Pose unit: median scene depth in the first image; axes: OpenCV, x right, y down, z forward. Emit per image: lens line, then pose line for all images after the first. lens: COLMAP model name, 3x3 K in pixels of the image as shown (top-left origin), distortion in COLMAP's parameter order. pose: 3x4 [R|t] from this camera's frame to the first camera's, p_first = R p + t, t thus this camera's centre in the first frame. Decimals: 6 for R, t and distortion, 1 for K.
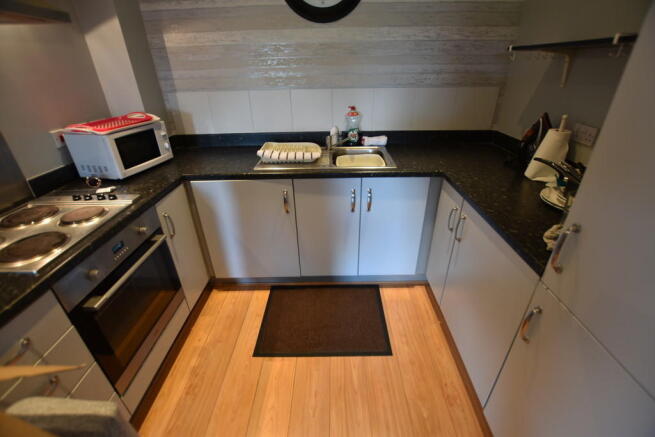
lens RADIAL K [[289.8, 0, 329.8], [0, 289.8, 221.1], [0, 0, 1]] dist [-0.024528, 0.000123]
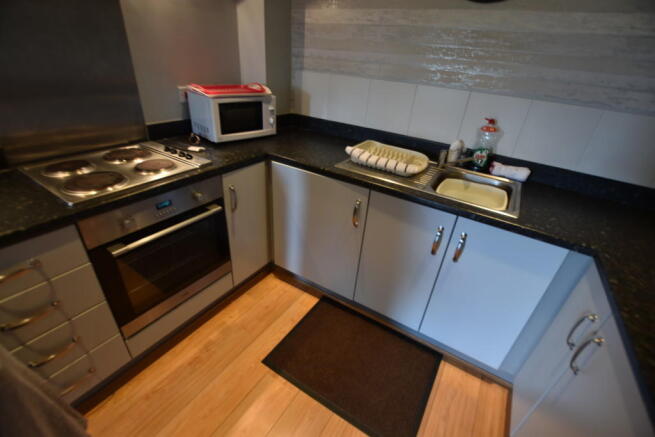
lens RADIAL K [[289.8, 0, 329.8], [0, 289.8, 221.1], [0, 0, 1]] dist [-0.024528, 0.000123]
pose [[0.849469, 0.329991, -0.411714, 0.133623], [-0.328172, 0.941436, 0.077466, -0.084406], [0.413166, 0.069308, 0.908015, 0.211593]]
